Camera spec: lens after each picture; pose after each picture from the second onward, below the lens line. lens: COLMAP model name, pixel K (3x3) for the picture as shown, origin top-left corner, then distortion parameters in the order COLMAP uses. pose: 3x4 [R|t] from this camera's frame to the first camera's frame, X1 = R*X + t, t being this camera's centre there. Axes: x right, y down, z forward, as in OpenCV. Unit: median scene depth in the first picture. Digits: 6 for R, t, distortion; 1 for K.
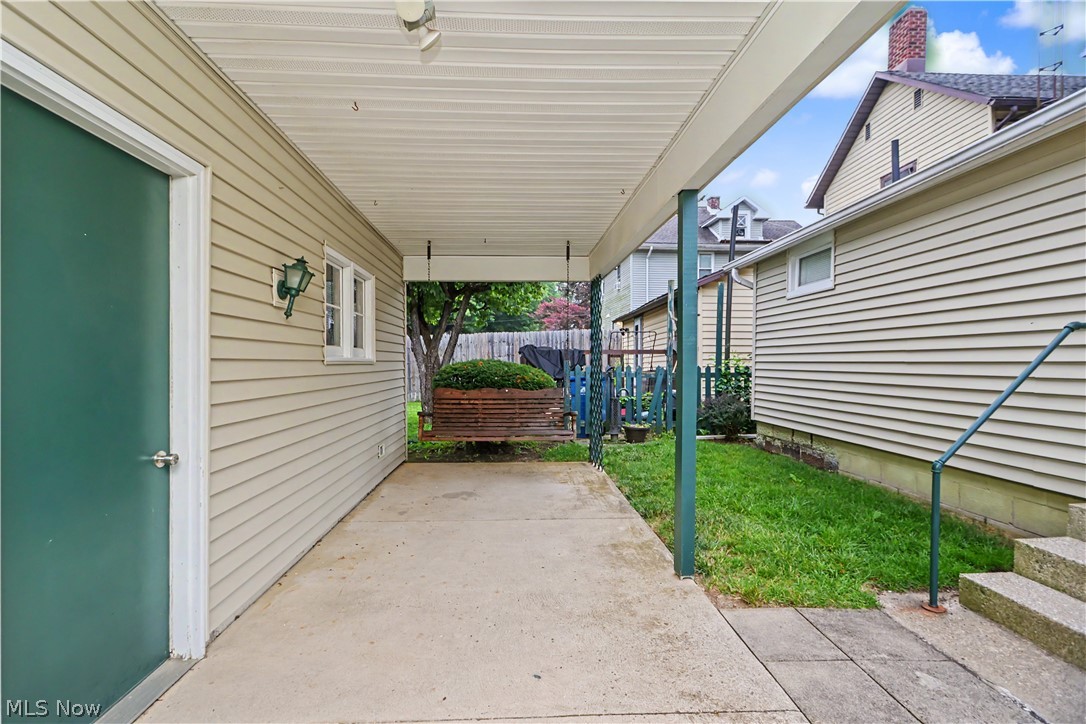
lens RADIAL K [[504.1, 0, 538.6], [0, 504.1, 361.1], [0, 0, 1]] dist [0.009088, 0.000727]
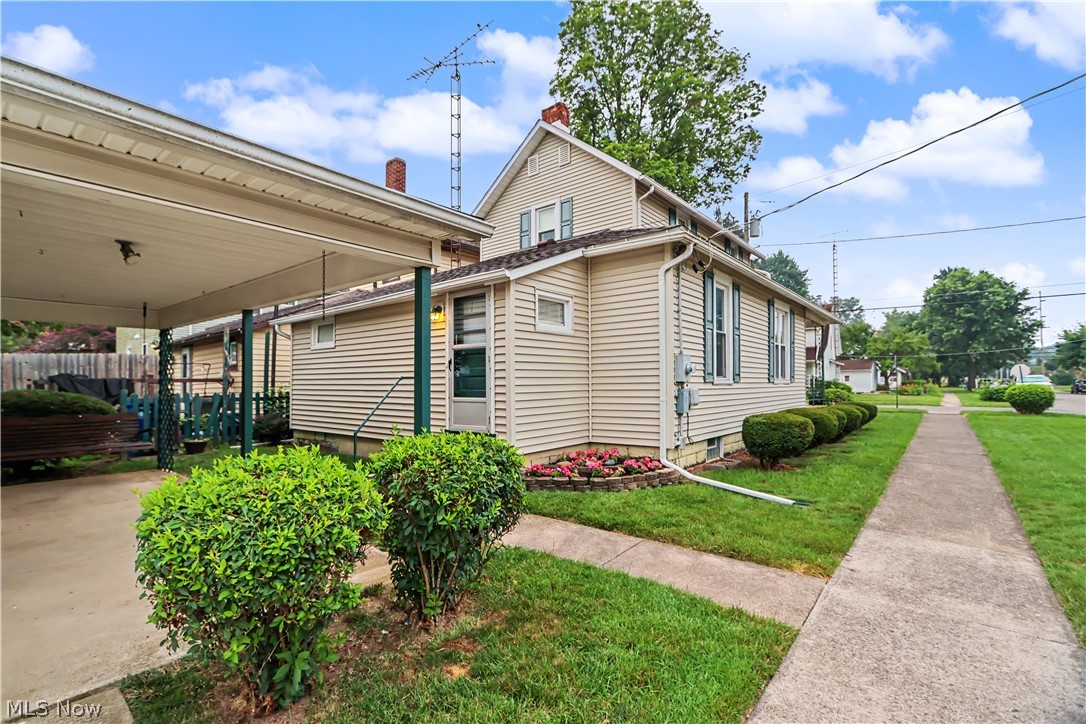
lens RADIAL K [[504.1, 0, 515.8], [0, 504.1, 378.3], [0, 0, 1]] dist [0.009088, 0.000727]
pose [[0.695123, 0.007403, 0.718853, -0.152846], [0.003189, 0.999905, -0.013382, -0.006914], [-0.718884, 0.011595, 0.695034, -0.425765]]
